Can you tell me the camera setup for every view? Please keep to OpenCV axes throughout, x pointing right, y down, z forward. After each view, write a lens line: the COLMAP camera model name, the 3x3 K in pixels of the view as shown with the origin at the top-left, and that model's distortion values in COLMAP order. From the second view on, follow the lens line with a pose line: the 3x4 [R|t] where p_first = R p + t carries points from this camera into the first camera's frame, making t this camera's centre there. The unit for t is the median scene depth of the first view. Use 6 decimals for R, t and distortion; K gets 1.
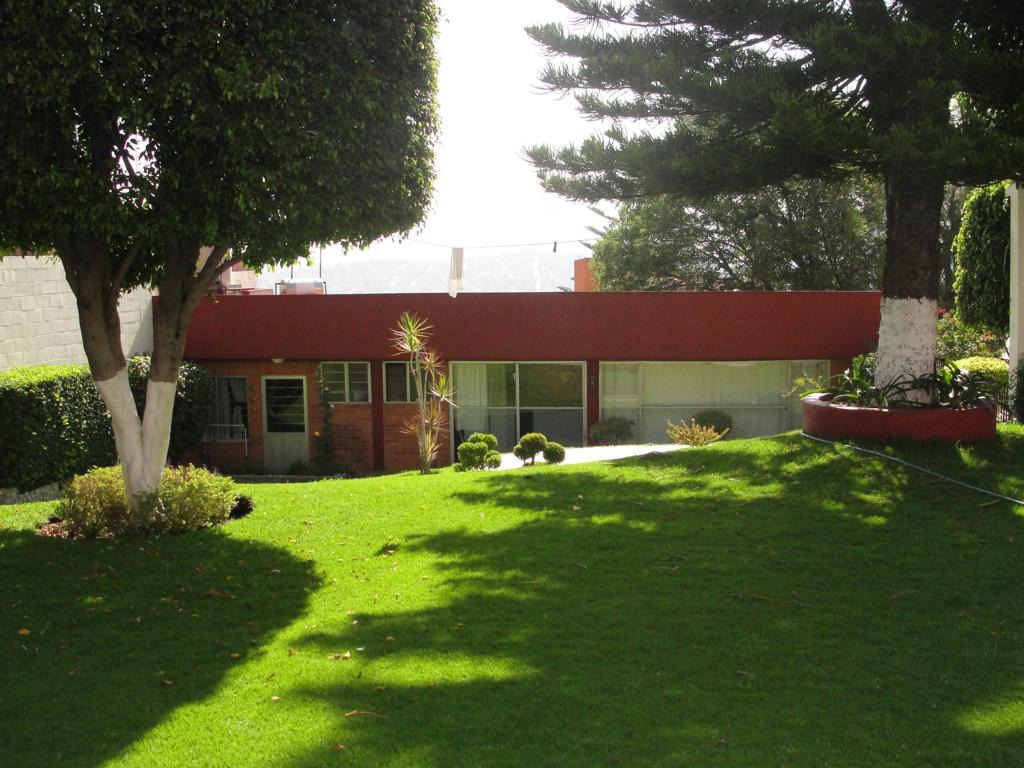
lens RADIAL K [[1176.7, 0, 512.0], [0, 1176.7, 384.0], [0, 0, 1]] dist [-0.223116, 0.240985]
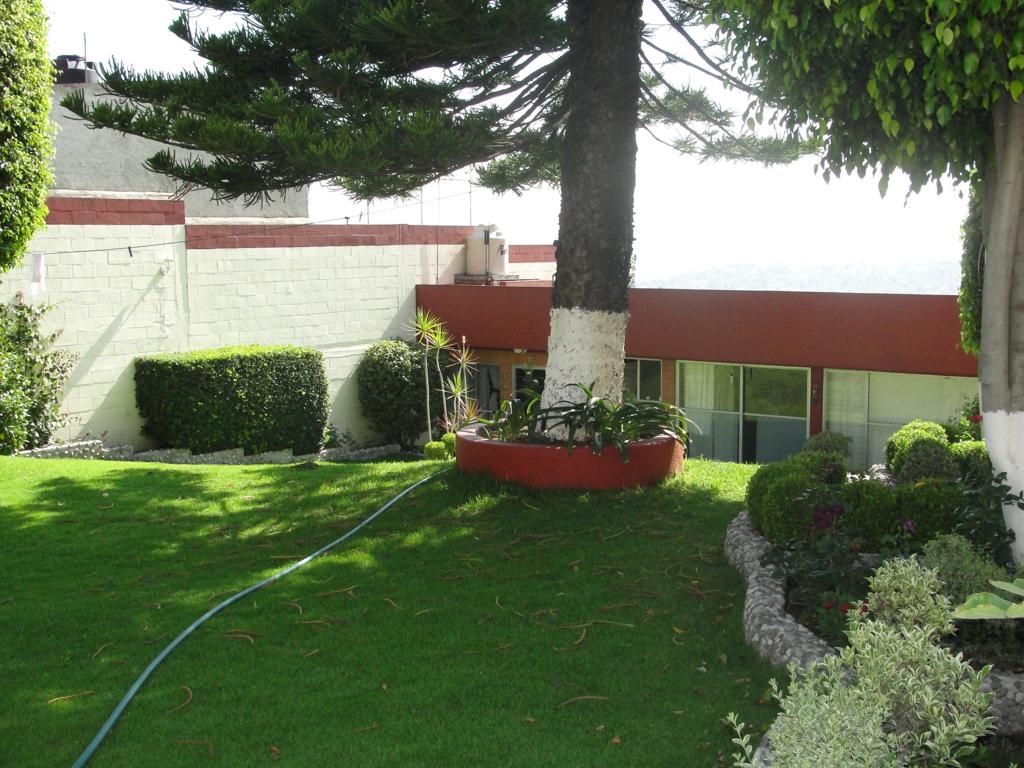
lens RADIAL K [[1176.7, 0, 512.0], [0, 1176.7, 384.0], [0, 0, 1]] dist [-0.223116, 0.240985]
pose [[0.855668, 0.060738, -0.513948, 0.422065], [-0.055343, 0.998134, 0.025819, -0.022433], [0.514557, 0.006351, 0.857433, 0.145703]]
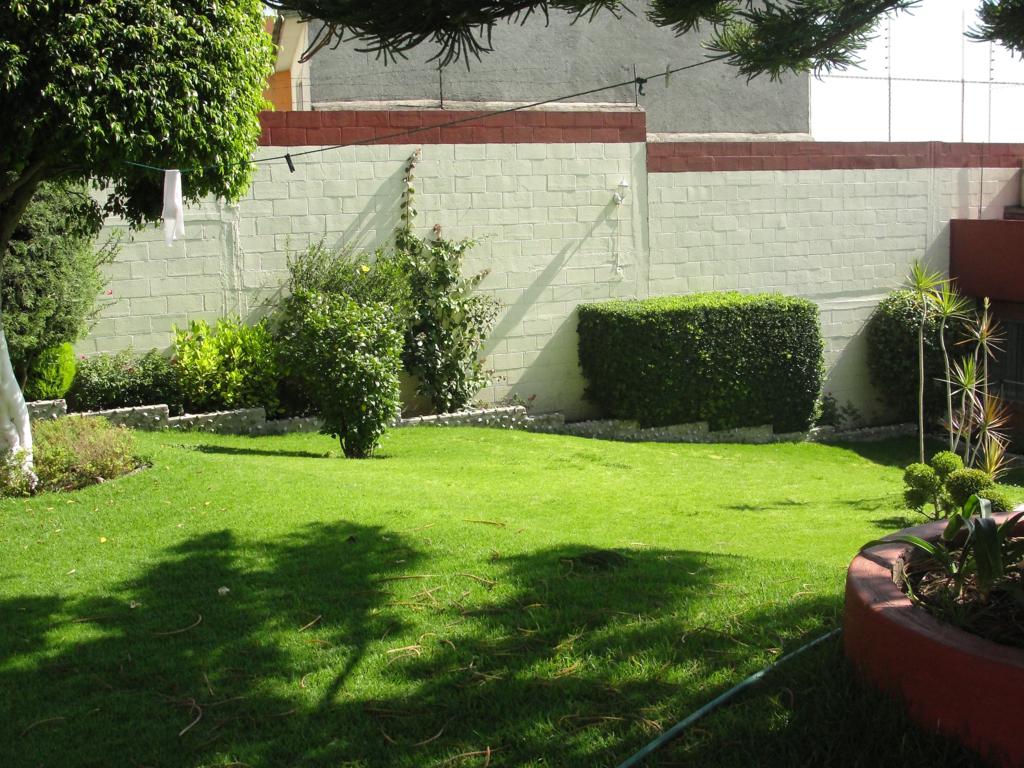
lens RADIAL K [[1176.7, 0, 512.0], [0, 1176.7, 384.0], [0, 0, 1]] dist [-0.223116, 0.240985]
pose [[0.519258, 0.135334, -0.843834, 0.303207], [-0.068068, 0.990795, 0.117017, -0.042470], [0.851903, -0.003324, 0.523690, 0.380105]]
